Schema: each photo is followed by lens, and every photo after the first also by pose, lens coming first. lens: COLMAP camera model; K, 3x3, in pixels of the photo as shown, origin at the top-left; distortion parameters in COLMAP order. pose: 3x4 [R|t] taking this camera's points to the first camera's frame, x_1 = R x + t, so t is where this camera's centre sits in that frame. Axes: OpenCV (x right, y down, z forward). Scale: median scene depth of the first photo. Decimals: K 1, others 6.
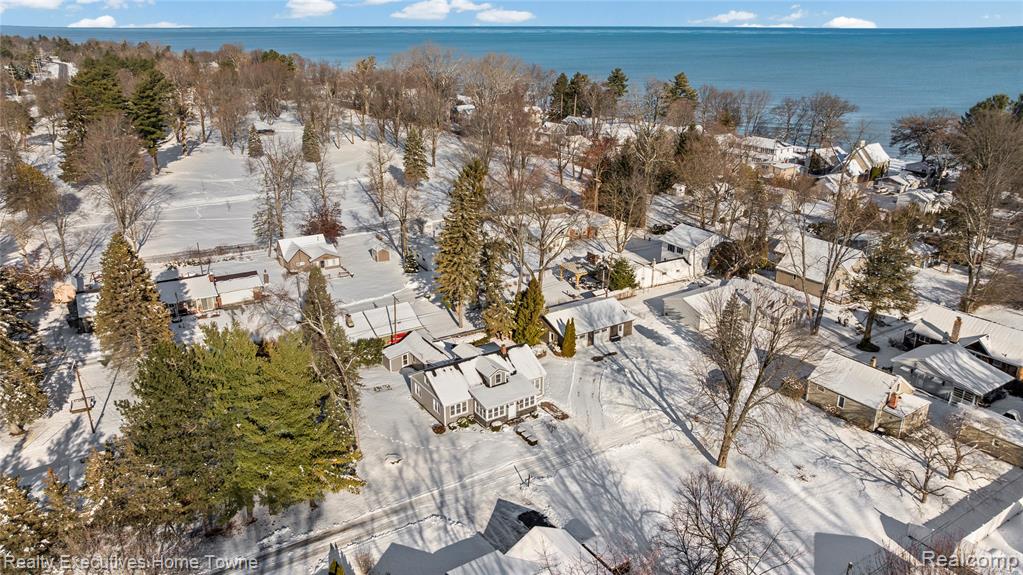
lens RADIAL K [[734.1, 0, 514.6], [0, 734.1, 288.4], [0, 0, 1]] dist [-0.043280, 0.040313]
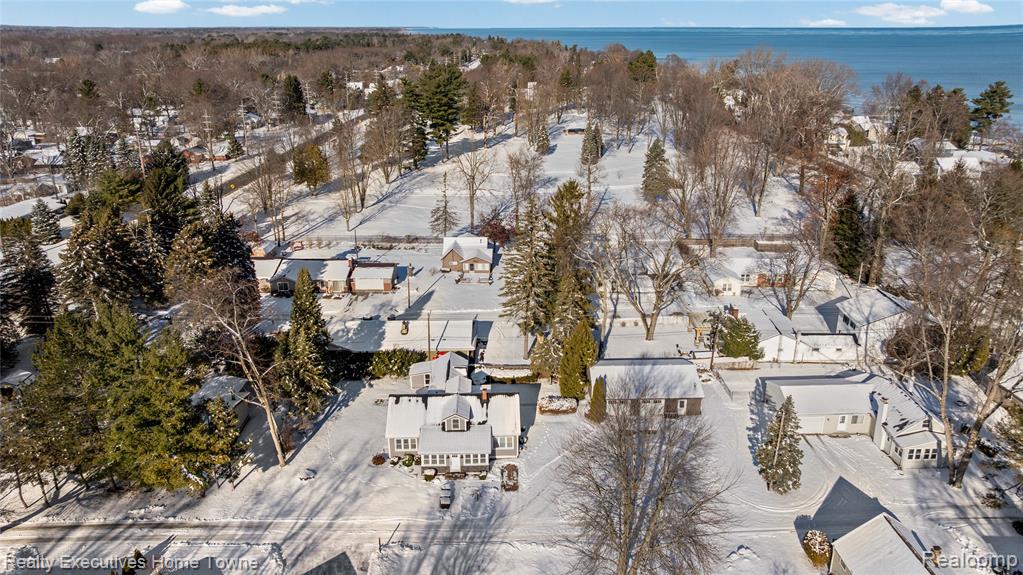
lens RADIAL K [[734.1, 0, 514.6], [0, 734.1, 288.4], [0, 0, 1]] dist [-0.043280, 0.040313]
pose [[0.846022, 0.173397, -0.504163, 0.388142], [-0.173715, 0.983683, 0.046813, -0.079914], [0.504054, 0.047976, 0.862339, 0.212795]]
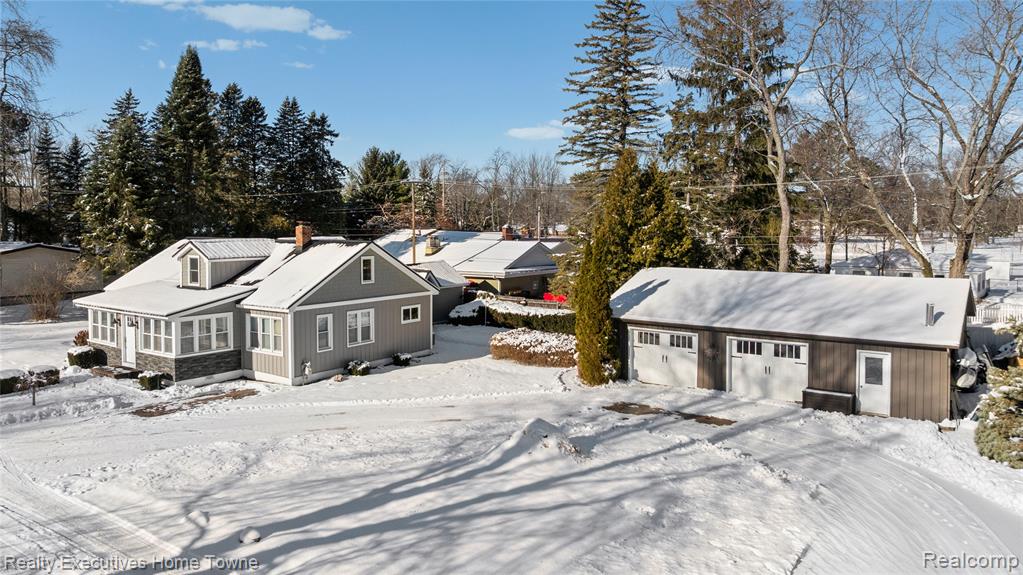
lens RADIAL K [[734.1, 0, 514.6], [0, 734.1, 288.4], [0, 0, 1]] dist [-0.043280, 0.040313]
pose [[0.364059, 0.077742, -0.928126, 0.326767], [-0.323022, 0.945197, -0.047534, 0.080239], [0.873566, 0.317111, 0.369220, 0.845803]]
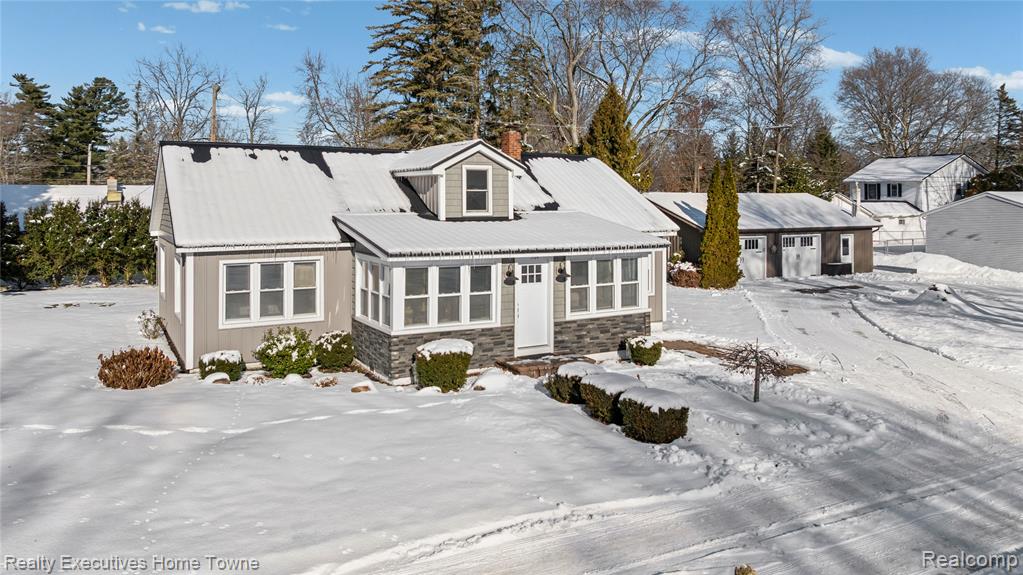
lens RADIAL K [[739.3, 0, 510.5], [0, 739.3, 201.3], [0, 0, 1]] dist [0.031718, -0.133082]
pose [[0.996829, -0.004043, -0.079470, 0.005561], [-0.023625, 0.938640, -0.344087, 0.172568], [0.075985, 0.344873, 0.935569, 0.657846]]
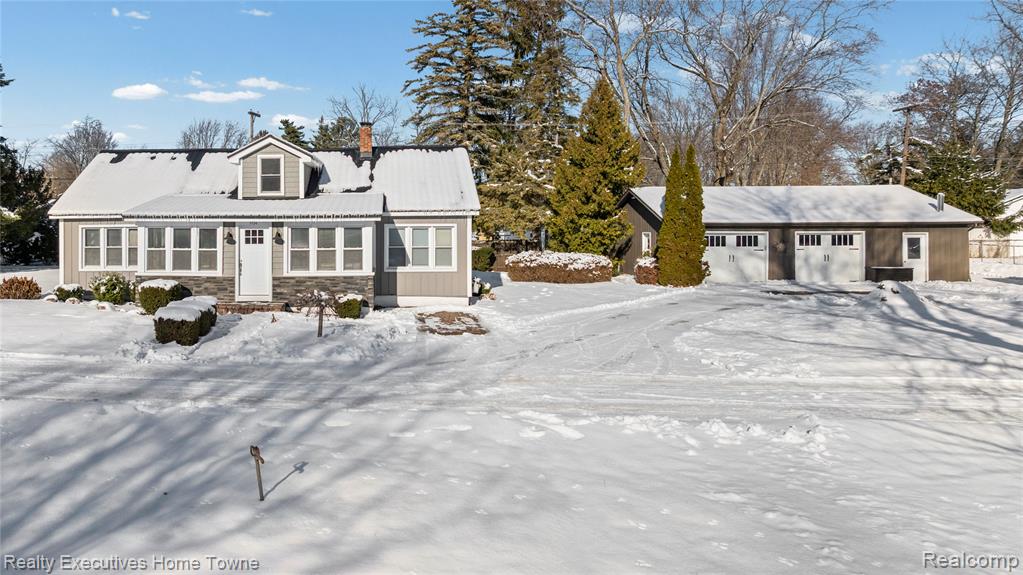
lens RADIAL K [[730.0, 0, 346.4], [0, 730.0, 225.2], [0, 0, 1]] dist [-0.020486, 0.007108]
pose [[0.798800, -0.008086, -0.601542, 0.142946], [-0.200467, 0.939184, -0.278830, 0.179270], [0.567214, 0.343319, 0.748599, 0.681034]]
